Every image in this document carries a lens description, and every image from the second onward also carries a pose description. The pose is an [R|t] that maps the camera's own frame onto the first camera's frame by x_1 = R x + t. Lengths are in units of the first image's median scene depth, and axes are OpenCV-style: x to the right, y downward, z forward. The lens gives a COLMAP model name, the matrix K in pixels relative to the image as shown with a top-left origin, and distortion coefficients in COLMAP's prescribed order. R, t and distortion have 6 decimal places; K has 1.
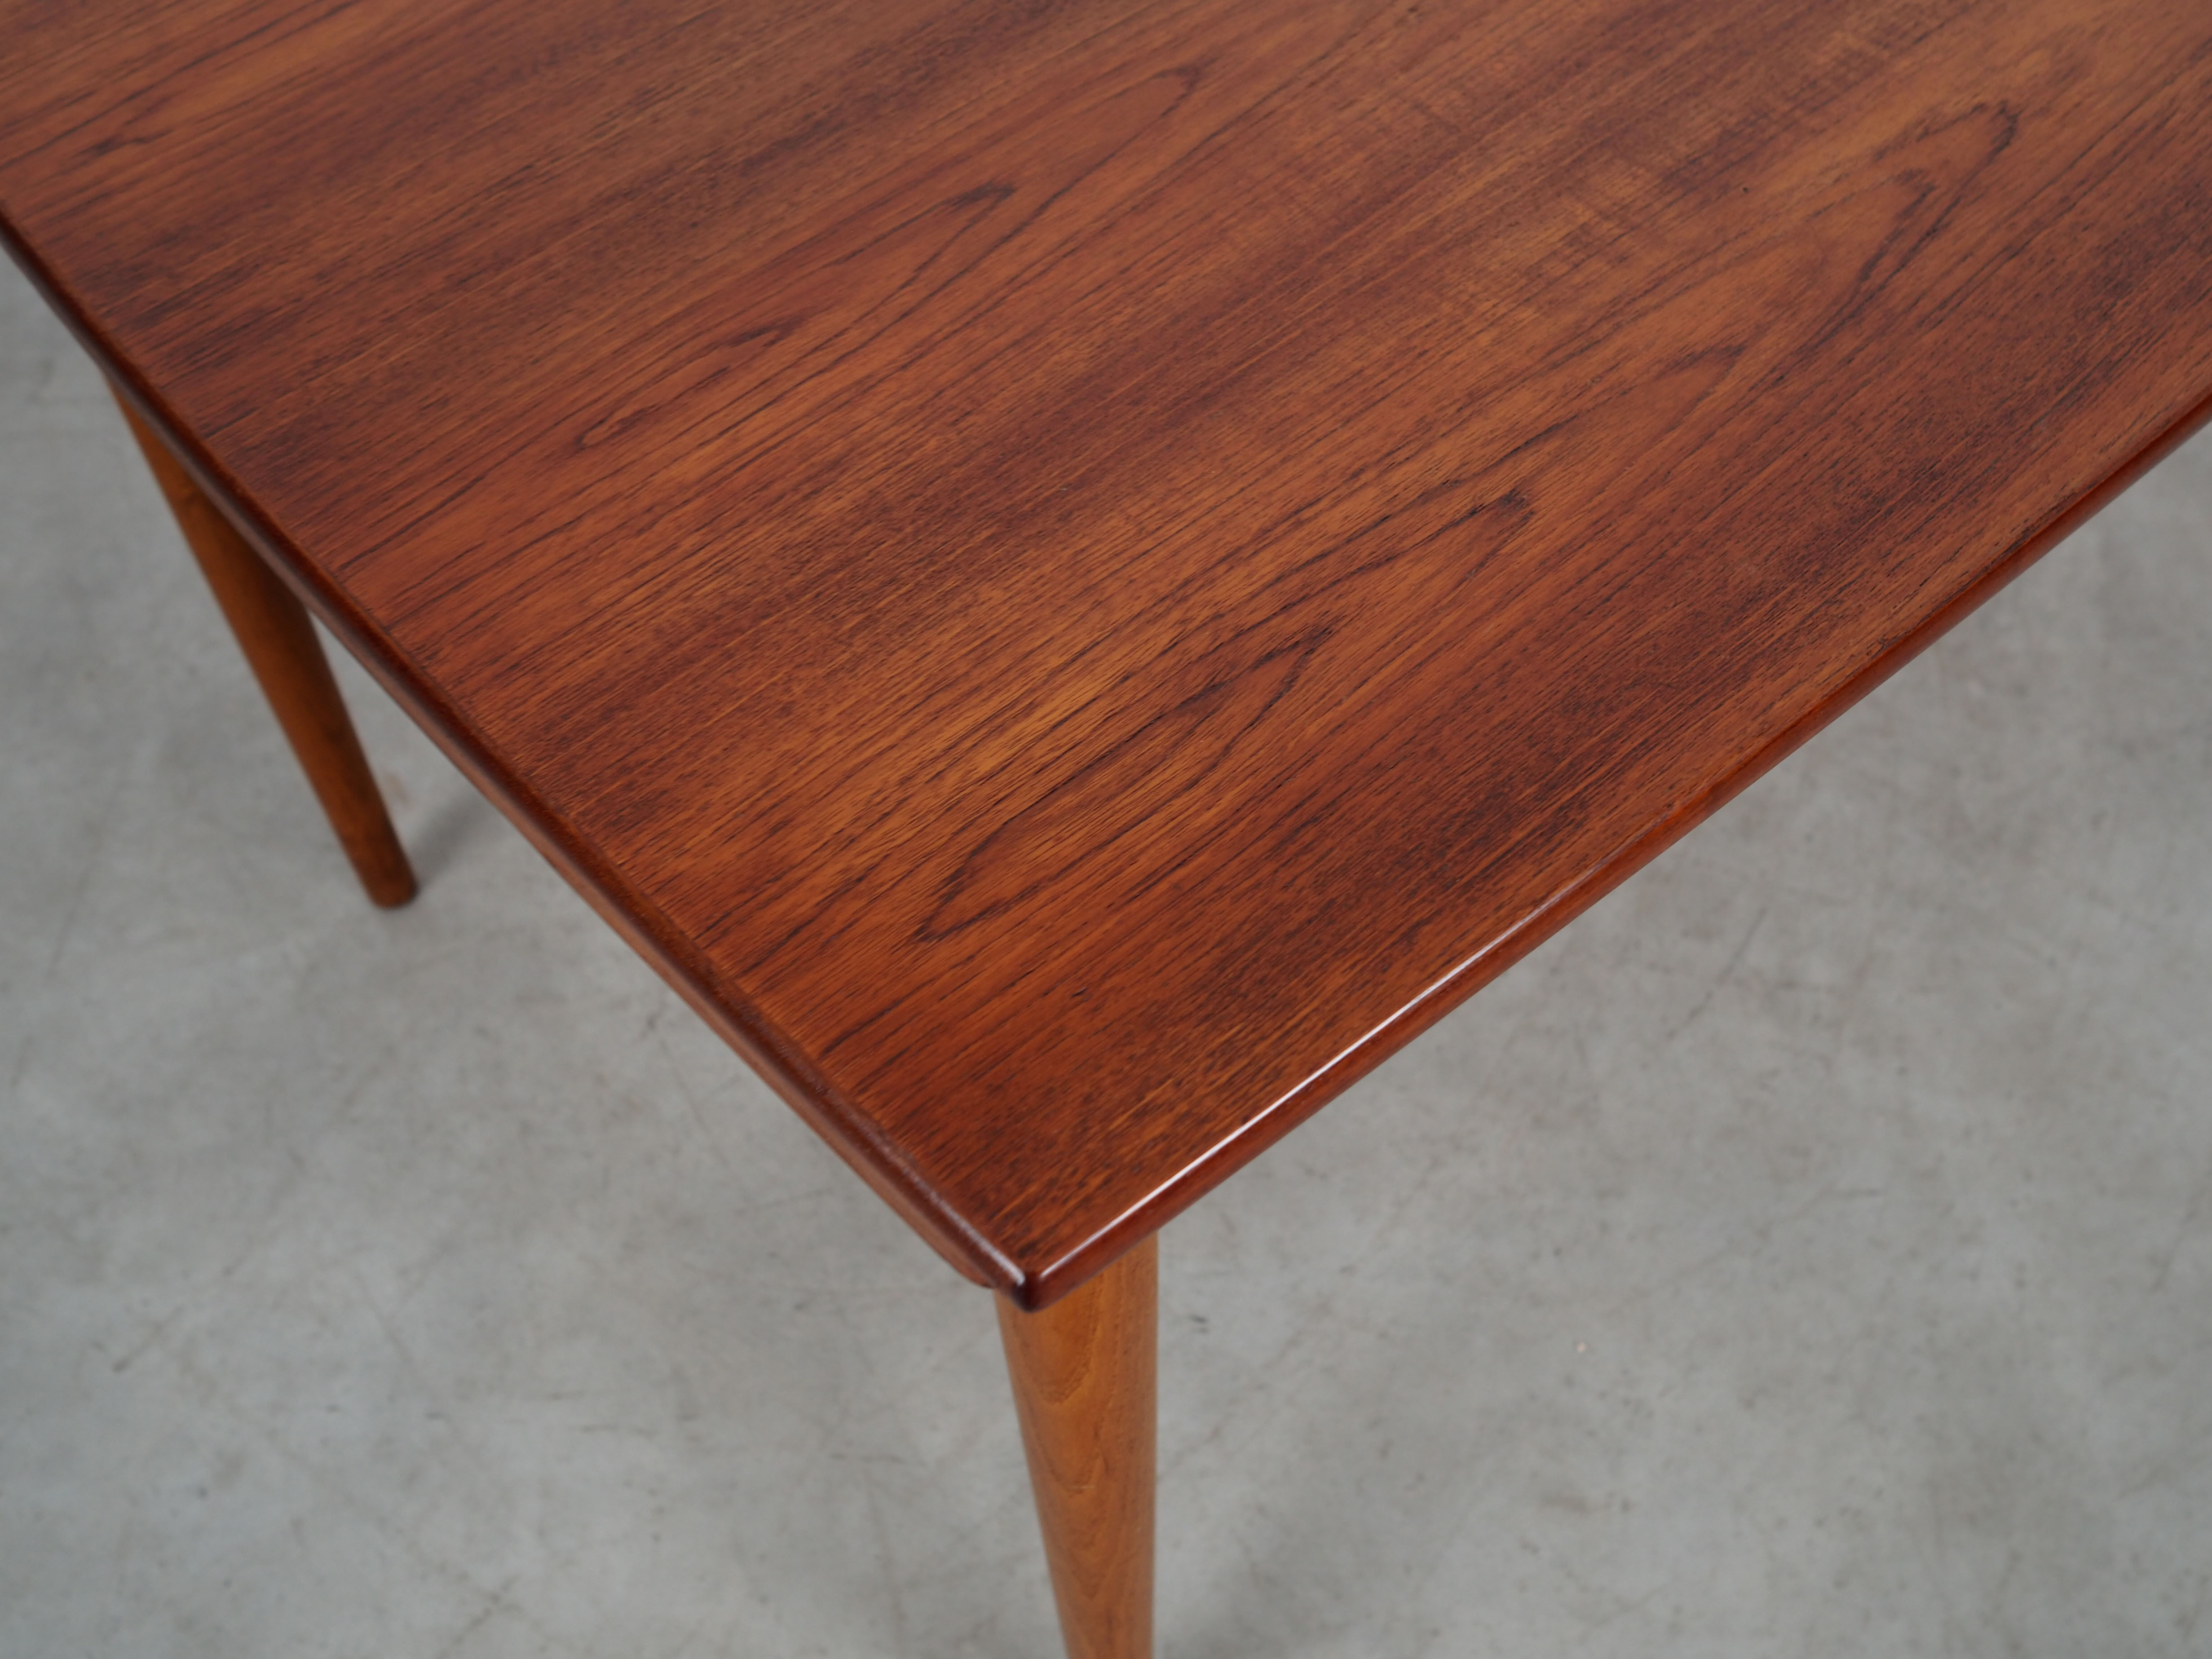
lens RADIAL K [[2328.5, 0, 1092.7], [0, 2328.5, 842.9], [0, 0, 1]] dist [-0.012152, -0.018074]
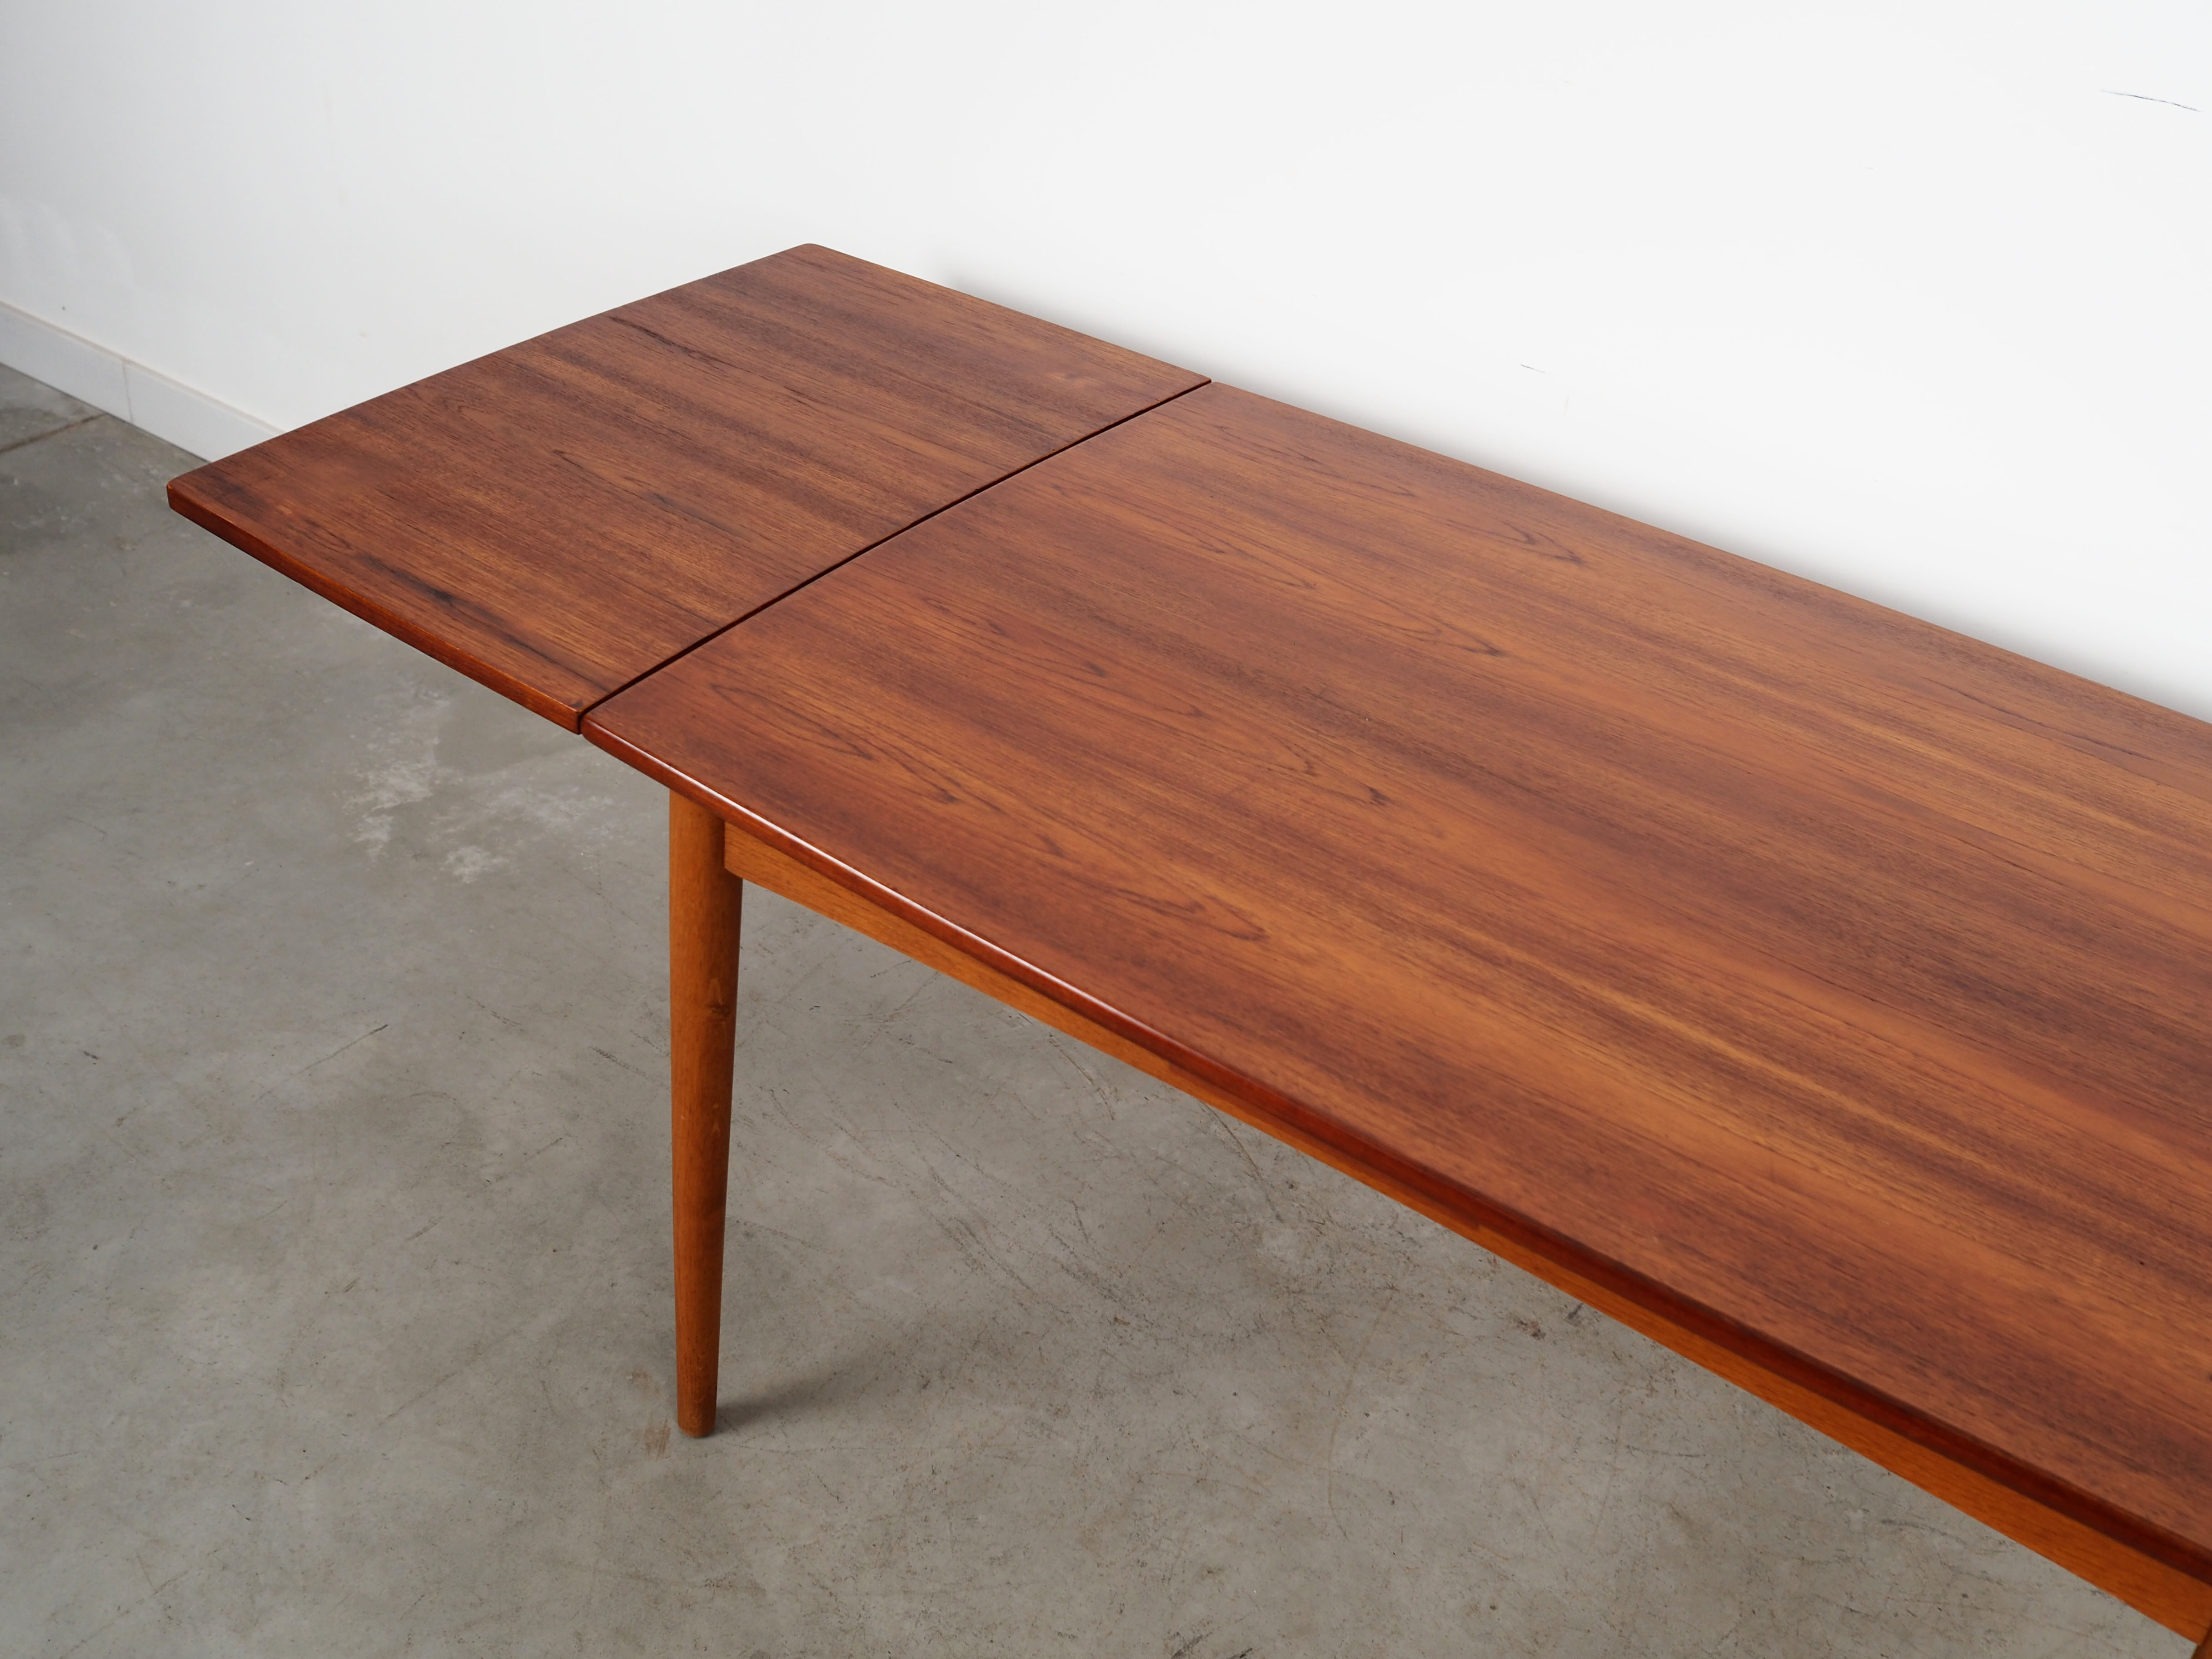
lens RADIAL K [[2324.7, 0, 1031.4], [0, 2324.7, 854.7], [0, 0, 1]] dist [-0.024142, 0.011450]
pose [[0.212311, 0.605861, -0.766718, 1.831129], [-0.842254, 0.511305, 0.170806, -0.528466], [0.495512, 0.609508, 0.618845, -0.348352]]
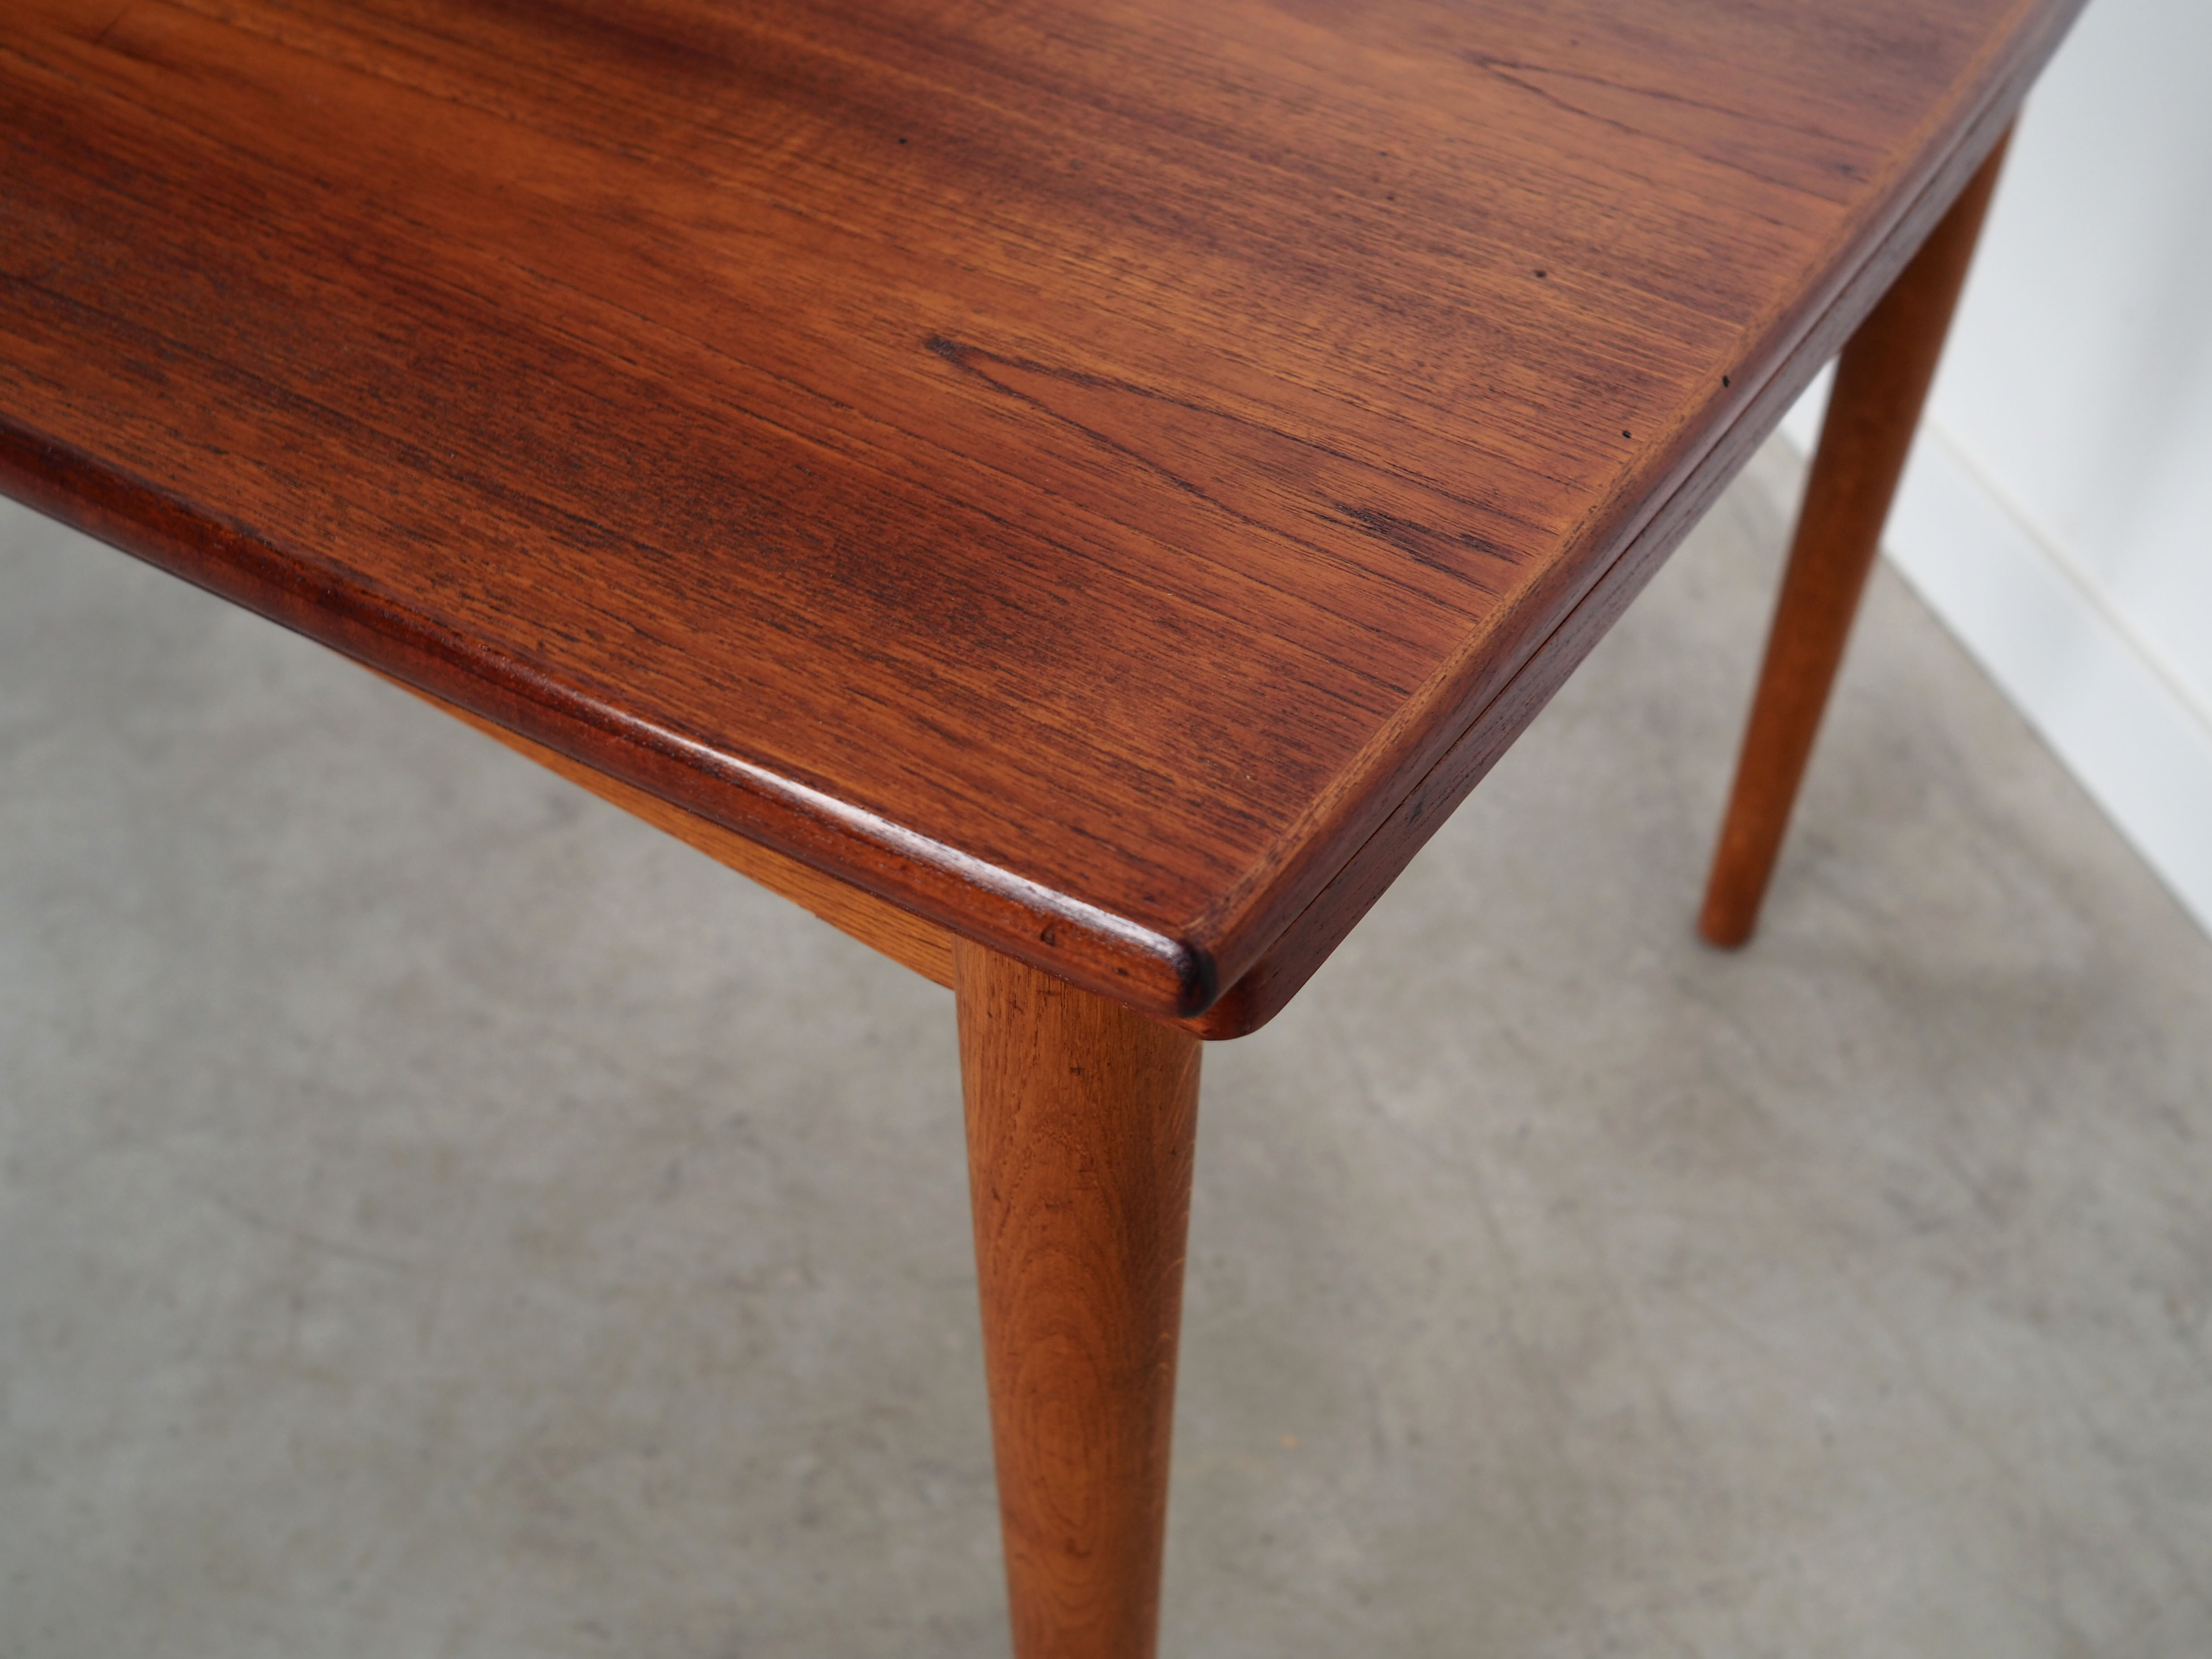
lens RADIAL K [[2293.7, 0, 1151.4], [0, 2293.7, 839.1], [0, 0, 1]] dist [-0.024170, 0.014754]
pose [[0.299283, 0.713148, -0.633917, 1.506328], [-0.807554, 0.543180, 0.229810, -0.882701], [0.508219, 0.443144, 0.738469, 0.914825]]
